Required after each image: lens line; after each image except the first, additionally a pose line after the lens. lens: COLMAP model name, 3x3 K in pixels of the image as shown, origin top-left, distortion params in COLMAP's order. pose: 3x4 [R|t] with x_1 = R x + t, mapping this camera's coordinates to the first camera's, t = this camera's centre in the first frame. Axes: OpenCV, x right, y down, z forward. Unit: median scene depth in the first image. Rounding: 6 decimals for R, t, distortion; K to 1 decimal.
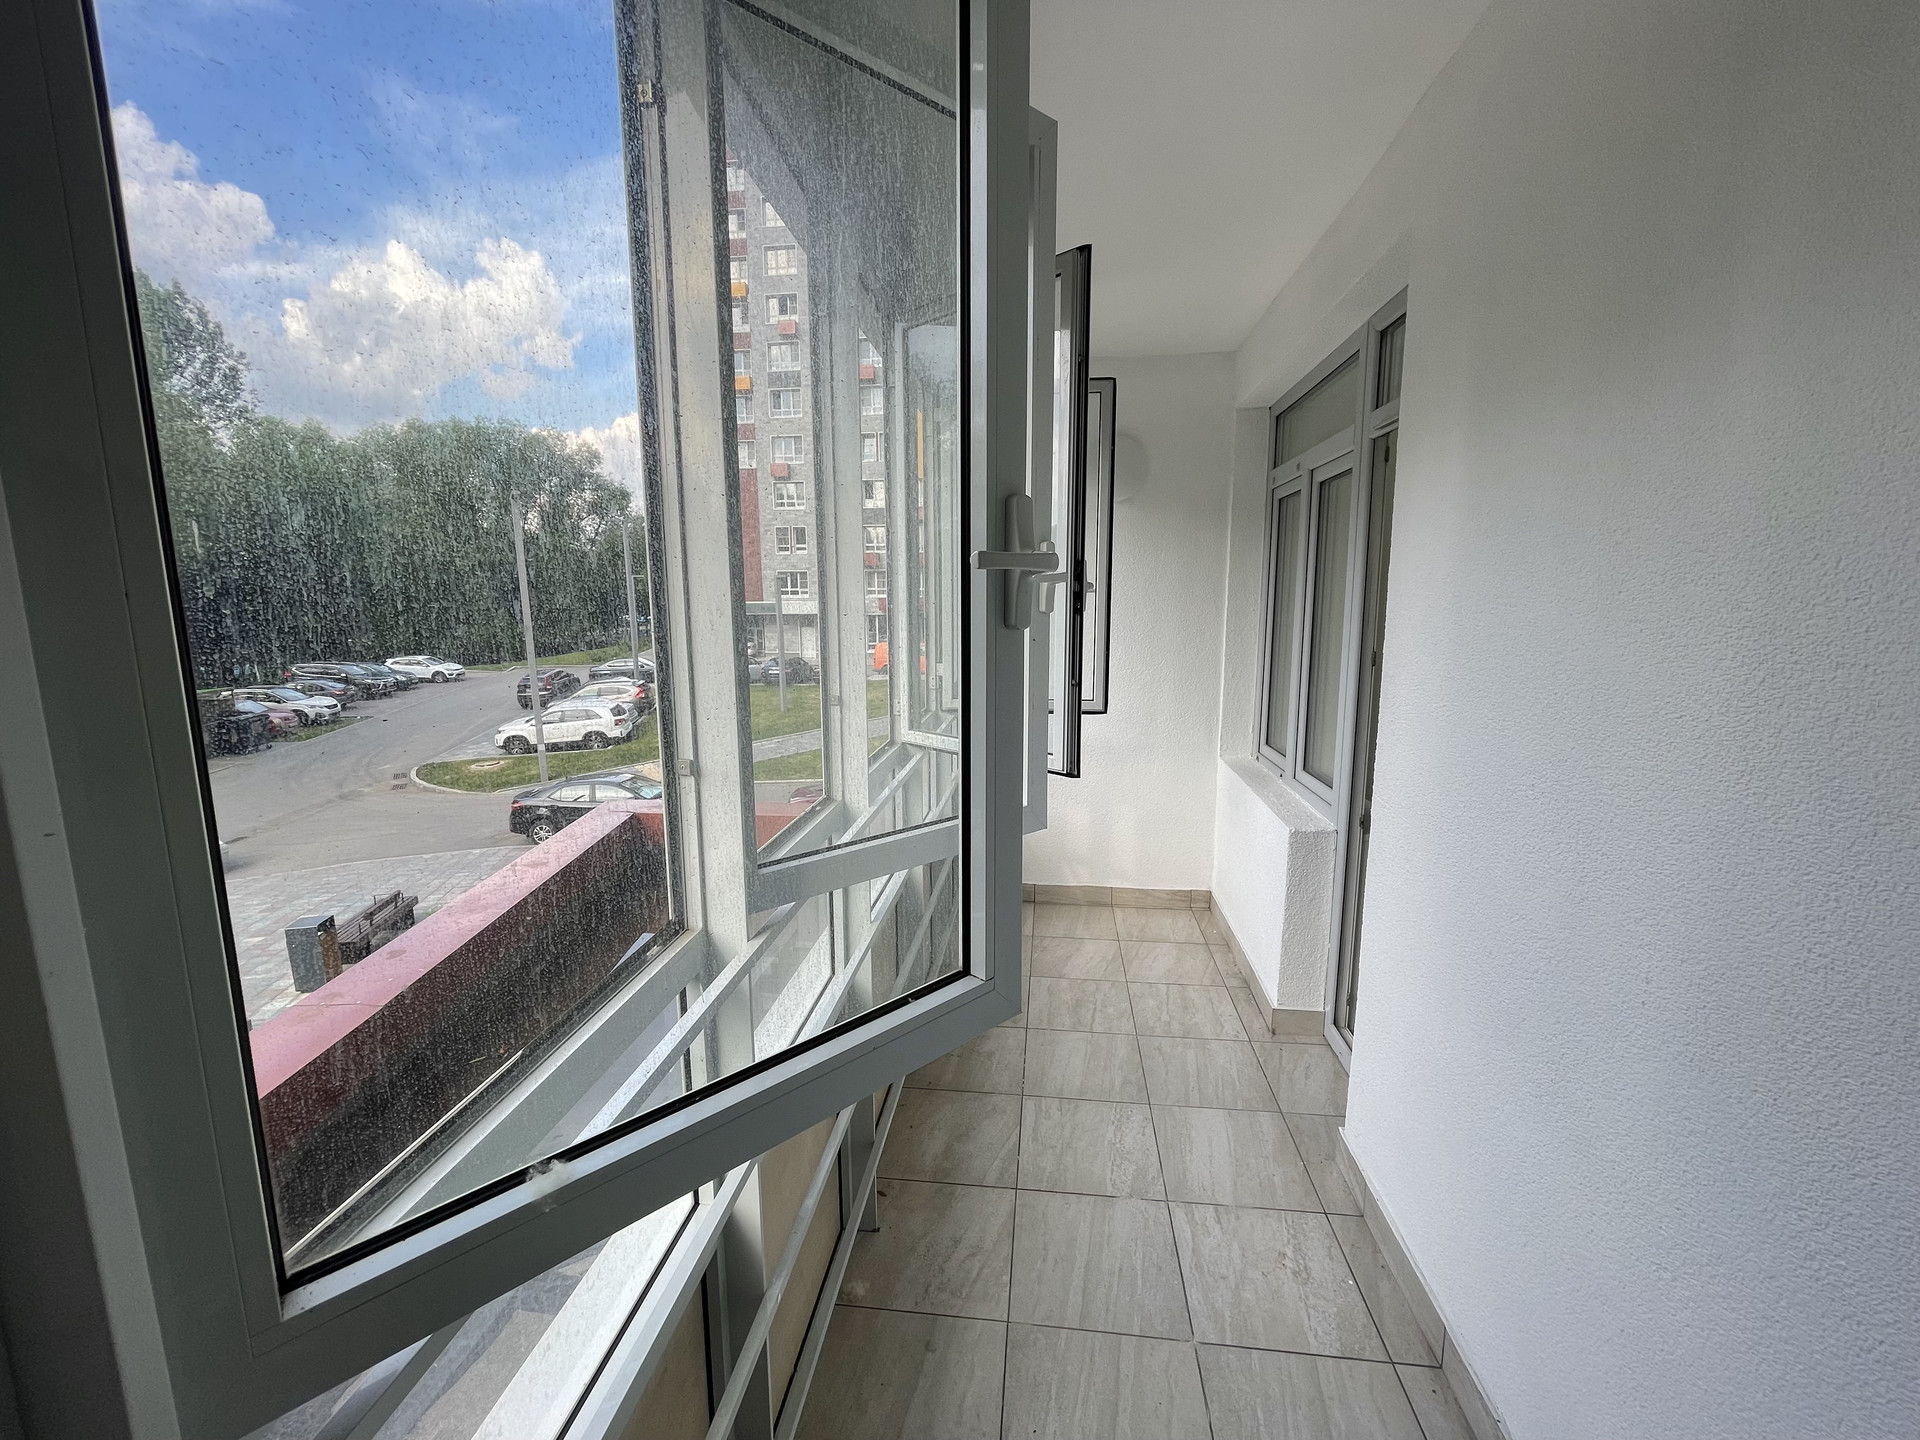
lens RADIAL K [[776.1, 0, 950.2], [0, 776.1, 722.9], [0, 0, 1]] dist [0.001482, 0.000216]
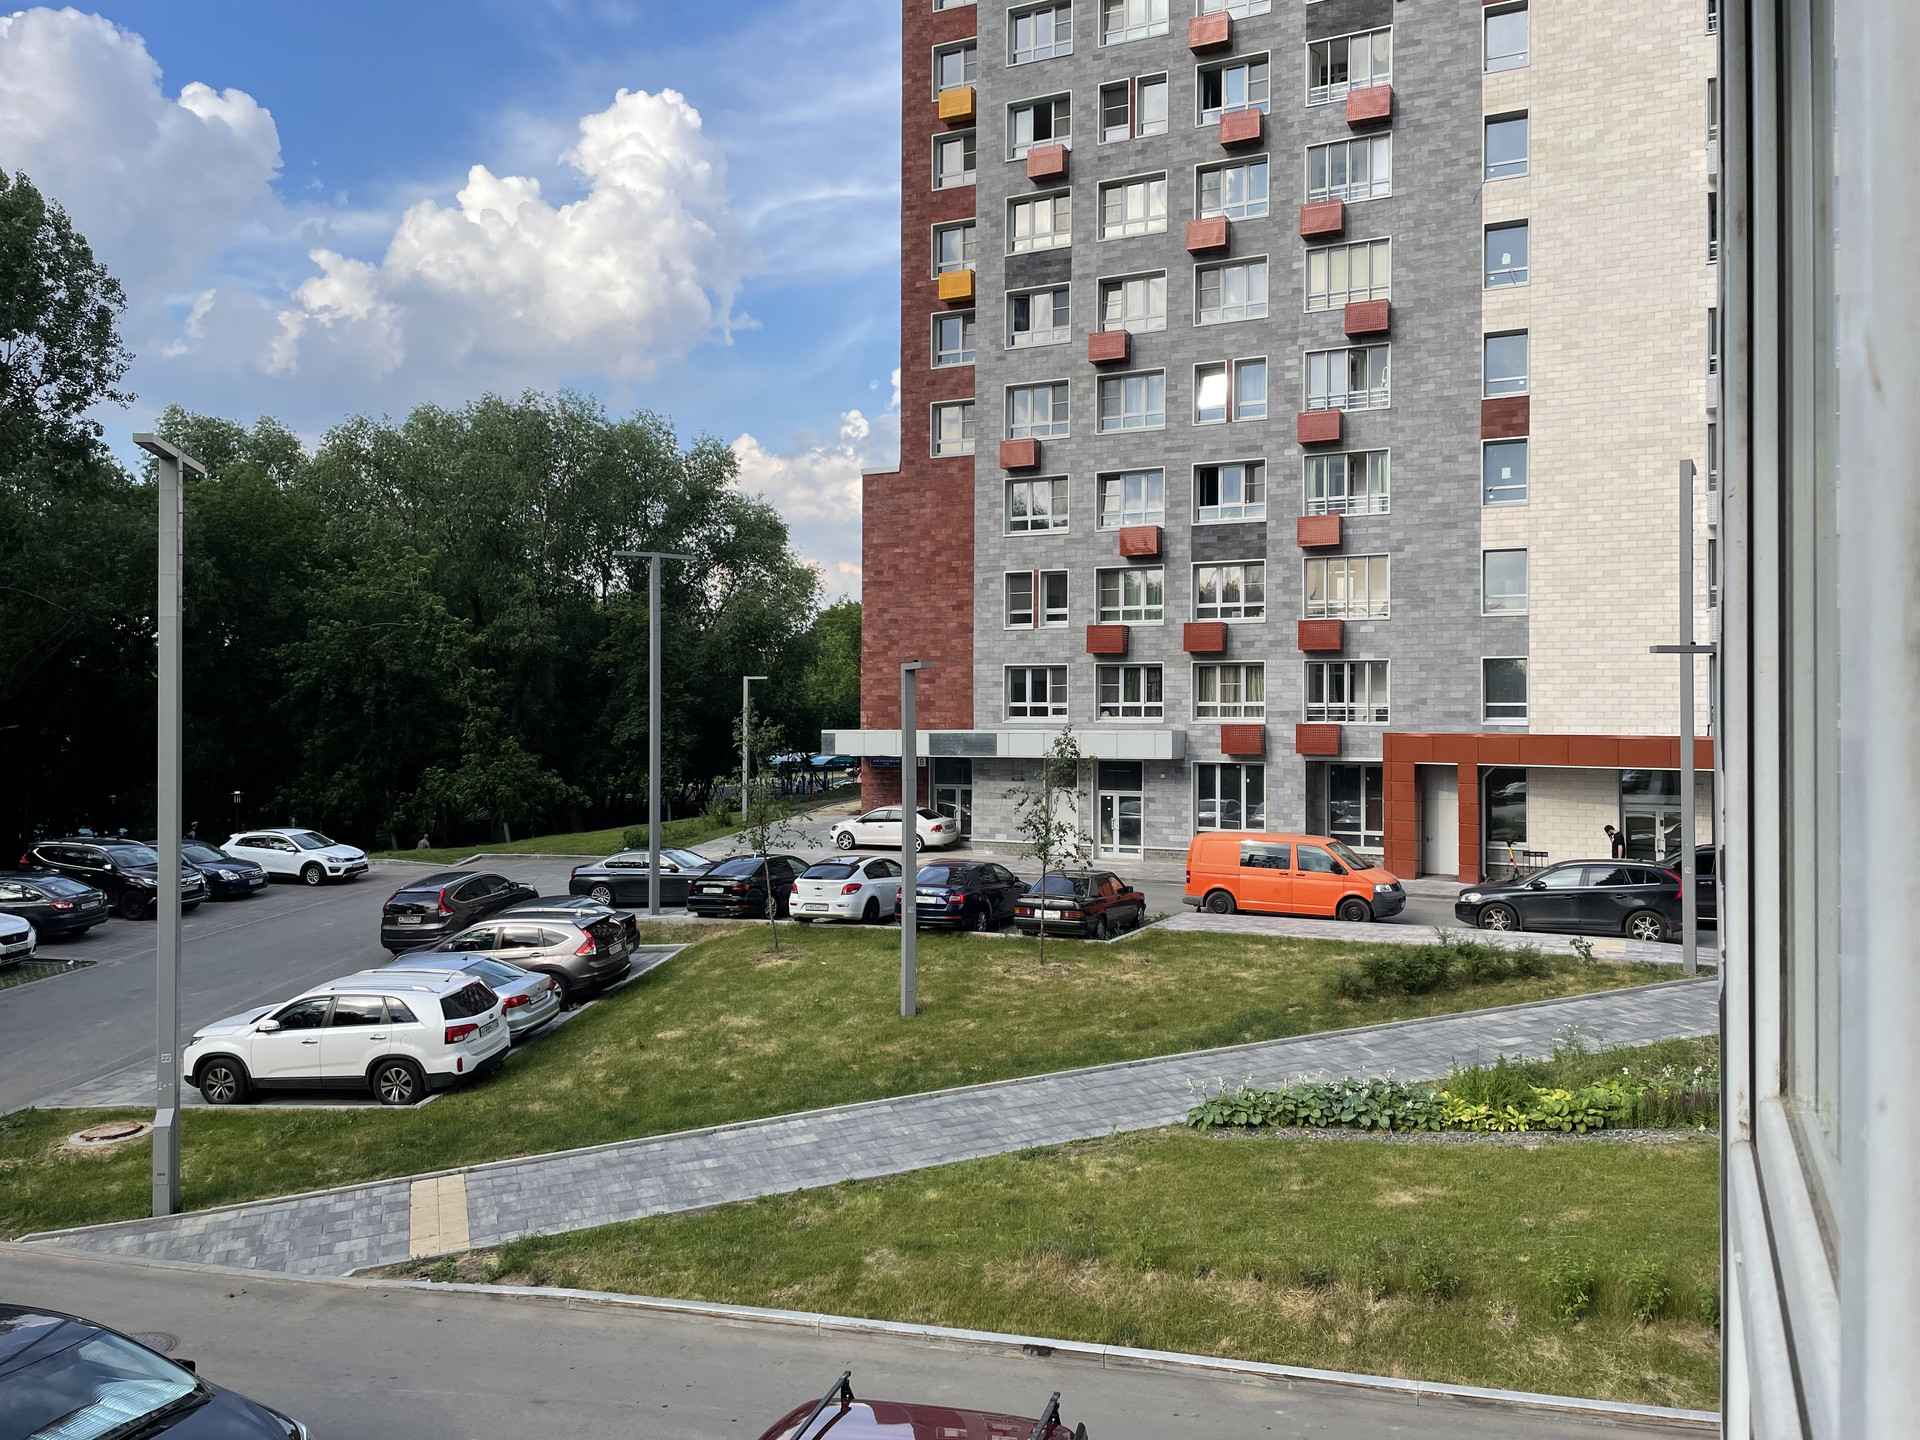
lens RADIAL K [[1458.2, 0, 953.3], [0, 1458.2, 719.5], [0, 0, 1]] dist [0.074096, -0.053983]
pose [[0.950802, 0.010260, -0.309631, 0.018223], [-0.060101, 0.986572, -0.151866, -0.030589], [0.303915, 0.163004, 0.938651, 0.185632]]
